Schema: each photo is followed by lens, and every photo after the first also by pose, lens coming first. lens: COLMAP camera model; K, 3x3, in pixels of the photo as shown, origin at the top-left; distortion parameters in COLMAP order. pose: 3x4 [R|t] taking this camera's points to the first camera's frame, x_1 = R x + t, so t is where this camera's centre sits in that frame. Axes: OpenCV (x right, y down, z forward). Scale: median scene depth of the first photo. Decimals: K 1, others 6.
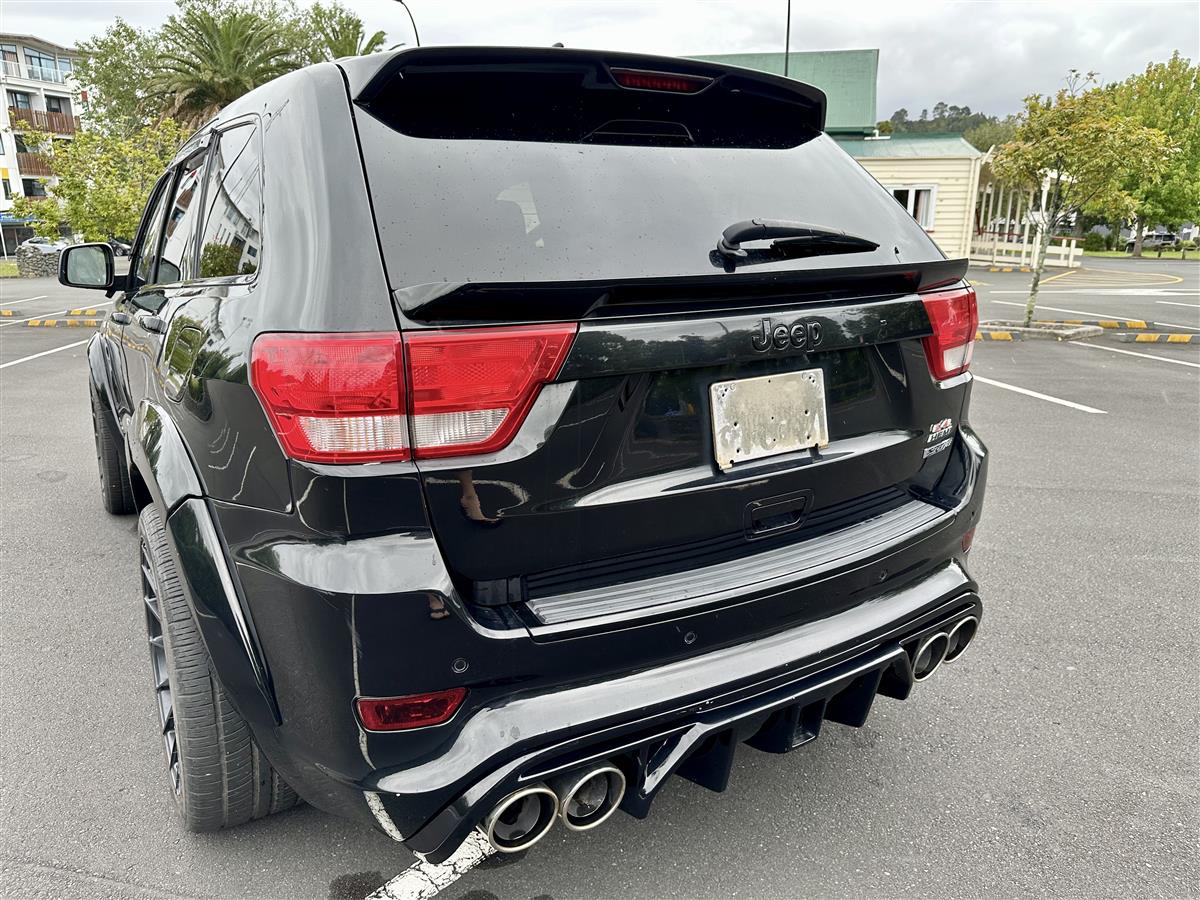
lens RADIAL K [[842.1, 0, 600.0], [0, 842.1, 450.0], [0, 0, 1]] dist [0.056117, -0.004460]
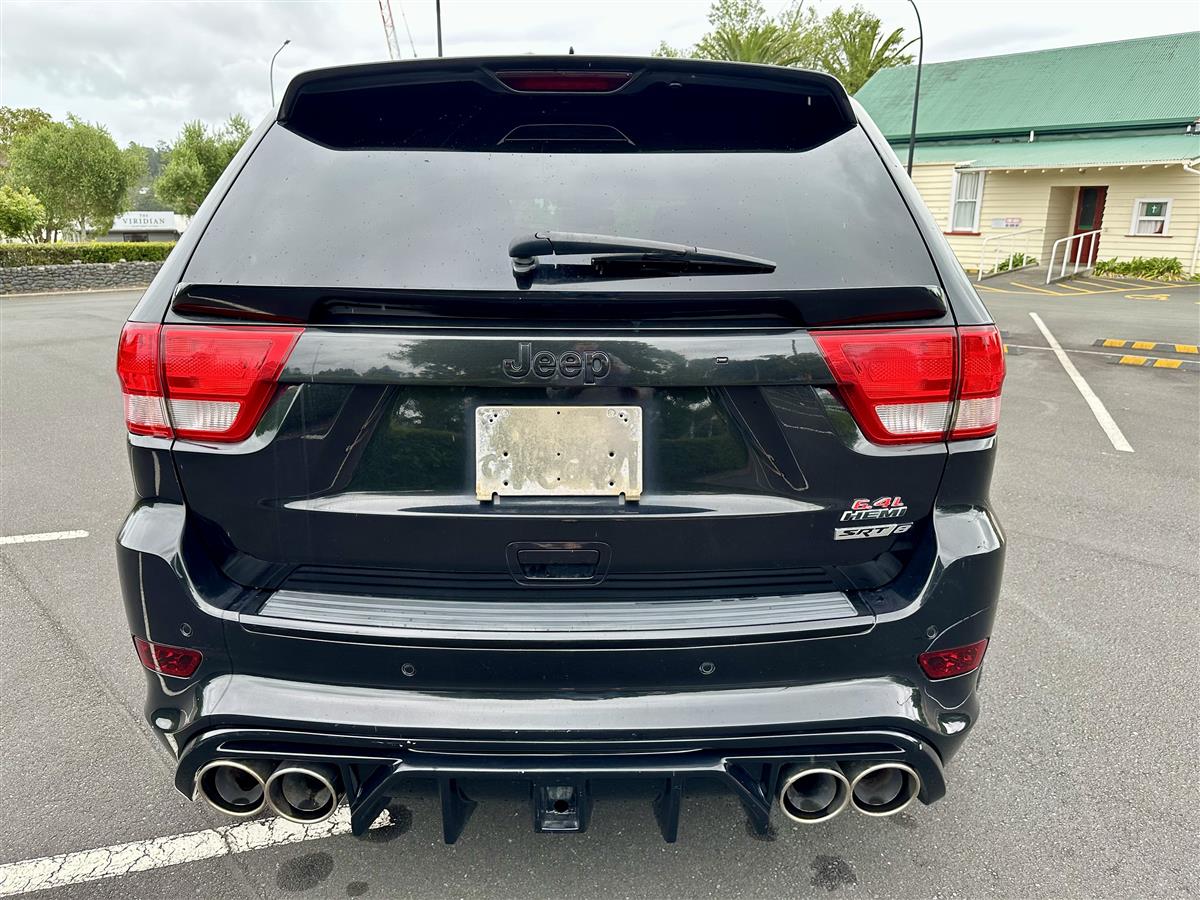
lens RADIAL K [[875.7, 0, 600.0], [0, 875.7, 450.0], [0, 0, 1]] dist [0.003885, -0.013170]
pose [[0.861590, 0.144165, -0.486702, 0.701387], [-0.149354, 0.988377, 0.028369, -0.076209], [0.485135, 0.048249, 0.873107, 0.220612]]
